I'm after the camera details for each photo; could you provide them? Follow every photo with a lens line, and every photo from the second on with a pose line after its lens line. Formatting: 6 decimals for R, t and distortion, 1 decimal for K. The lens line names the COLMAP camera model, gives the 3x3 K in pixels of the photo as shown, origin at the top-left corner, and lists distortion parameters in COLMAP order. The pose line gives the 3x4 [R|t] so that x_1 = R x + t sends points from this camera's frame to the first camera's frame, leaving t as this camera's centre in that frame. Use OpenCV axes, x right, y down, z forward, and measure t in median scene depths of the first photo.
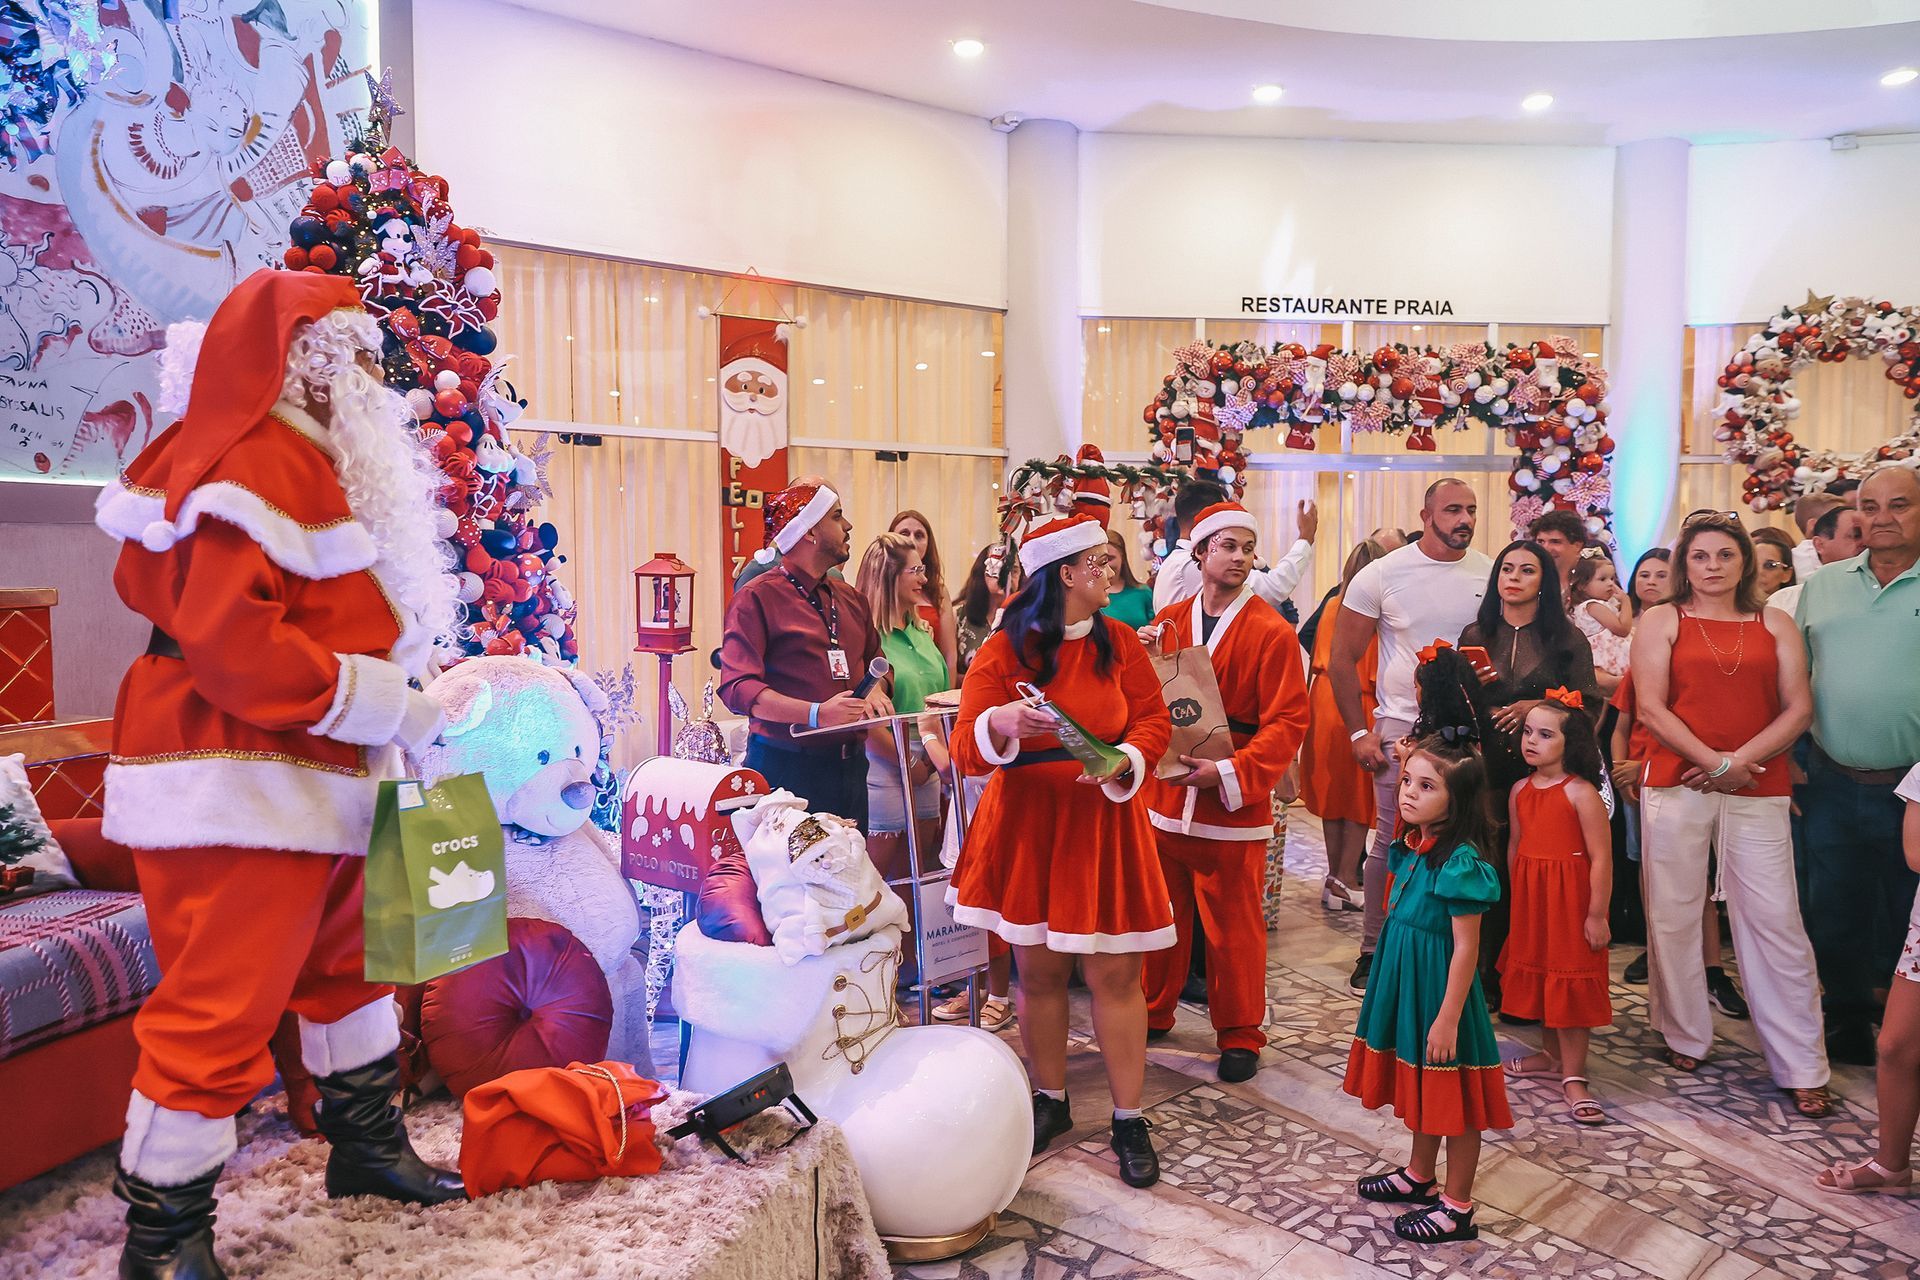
lens RADIAL K [[1276.7, 0, 961.7], [0, 1276.7, 642.1], [0, 0, 1]] dist [-0.007228, 0.006136]
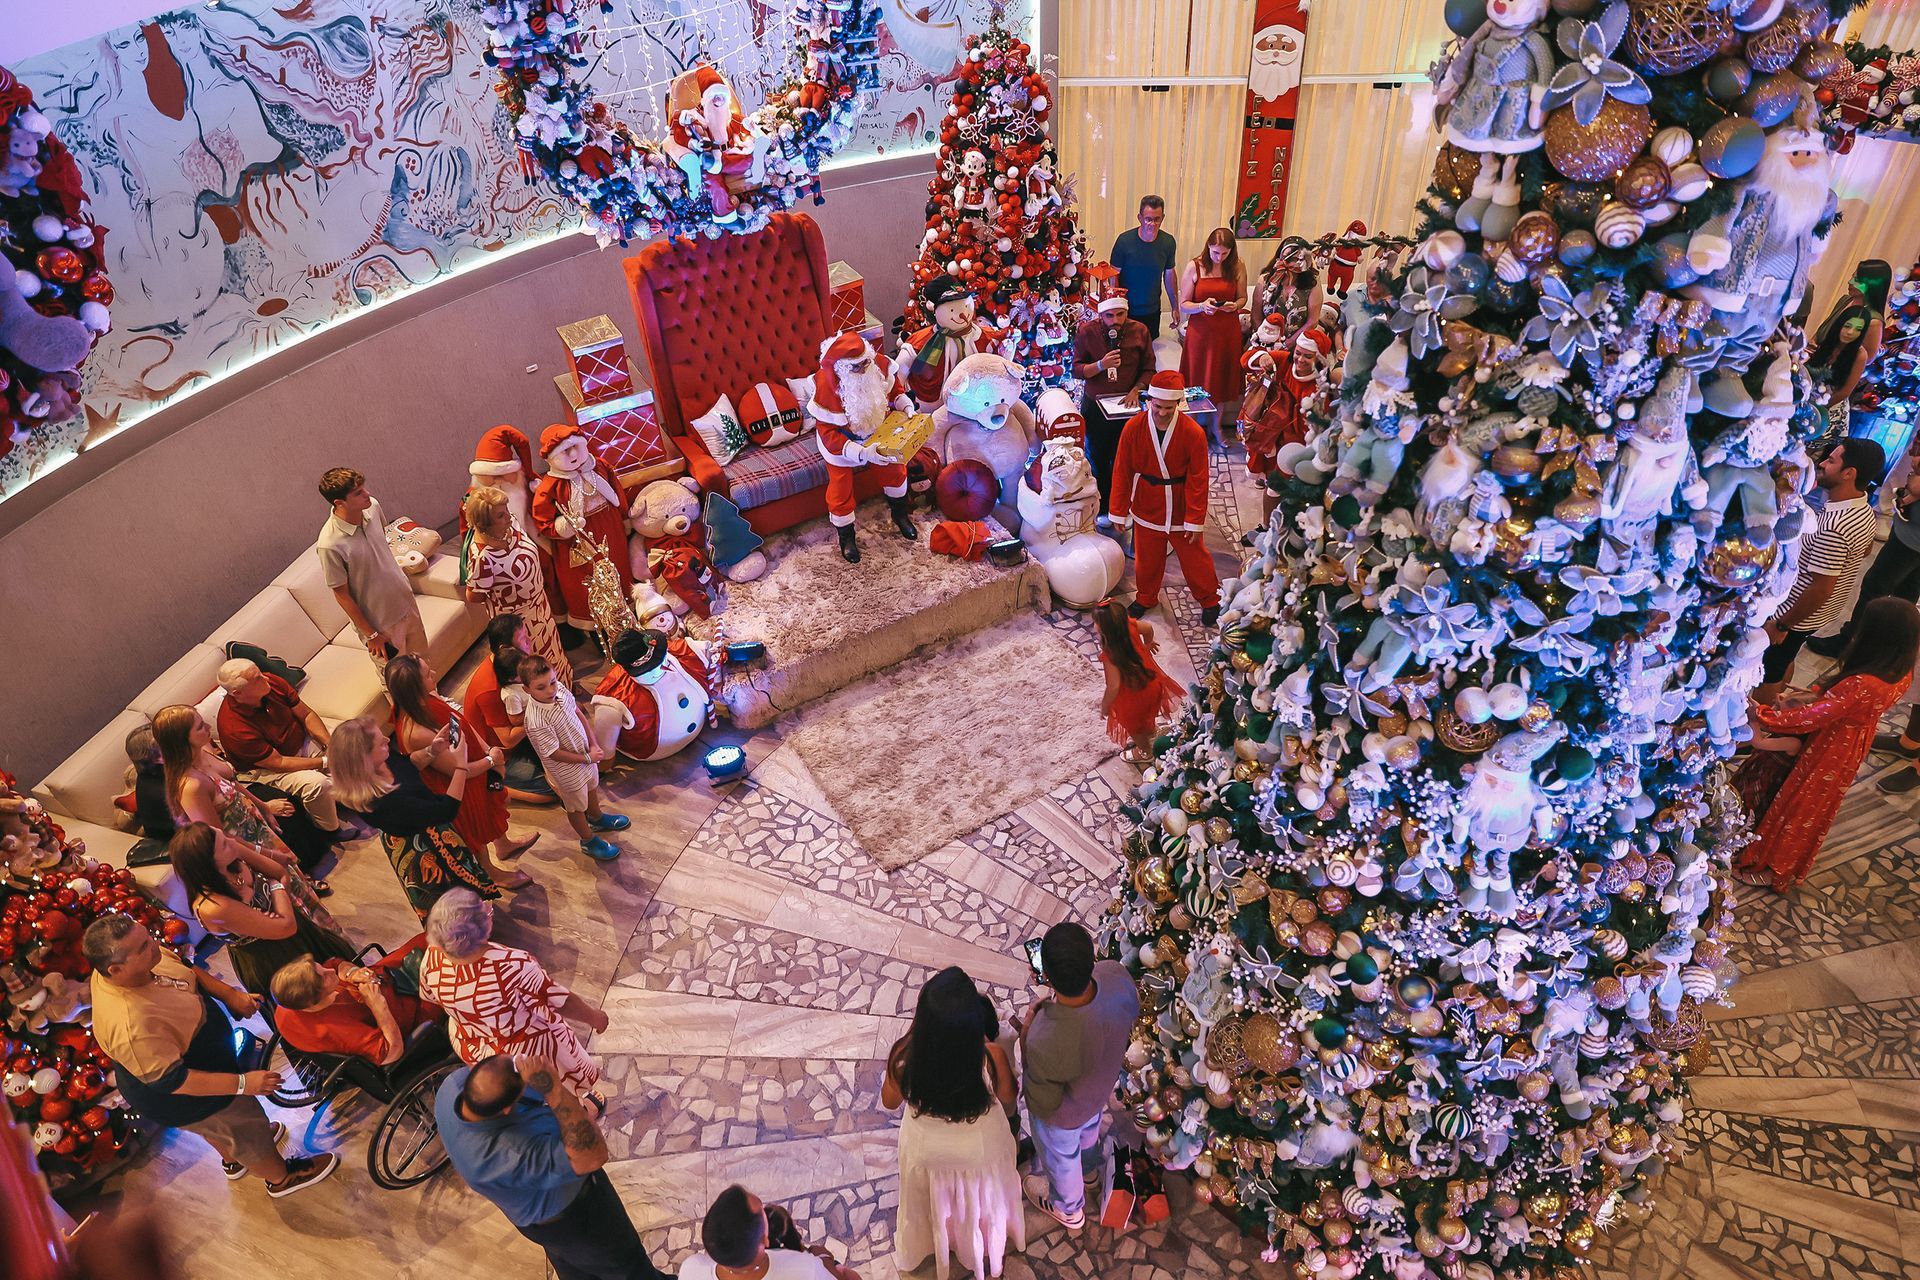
lens RADIAL K [[1276.7, 0, 968.6], [0, 1276.7, 640.9], [0, 0, 1]] dist [-0.007228, 0.006136]
pose [[0.765942, 0.395350, -0.506983, 0.536288], [-0.002799, 0.790619, 0.612302, -0.515394], [0.642904, -0.467569, 0.606675, -0.404177]]
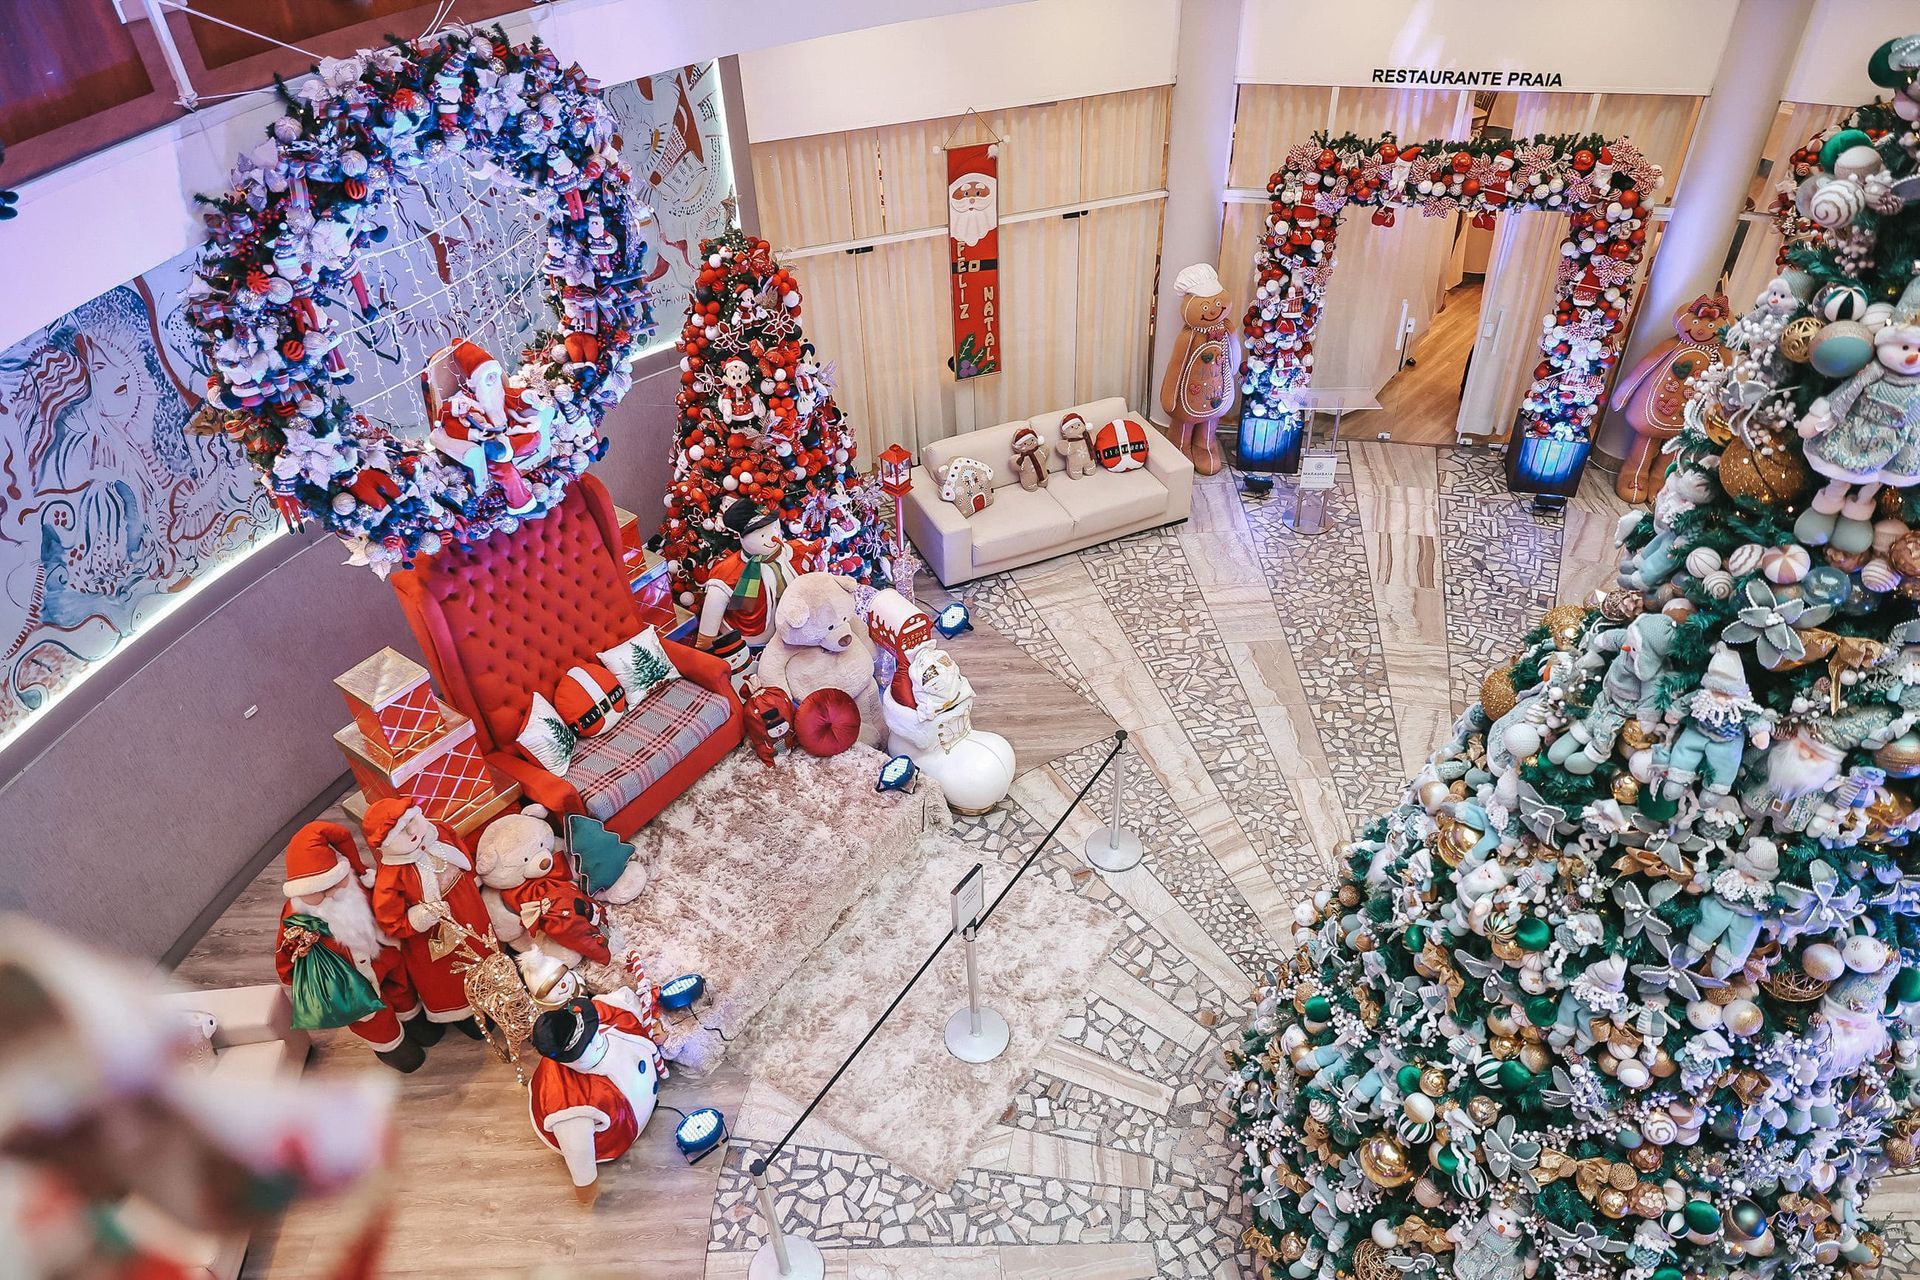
lens RADIAL K [[1276.7, 0, 964.7], [0, 1276.7, 641.4], [0, 0, 1]] dist [-0.007228, 0.006136]
pose [[0.962538, 0.148592, -0.226804, 0.218135], [0.011661, 0.813007, 0.582137, -0.586926], [0.270894, -0.562974, 0.780818, -0.397101]]
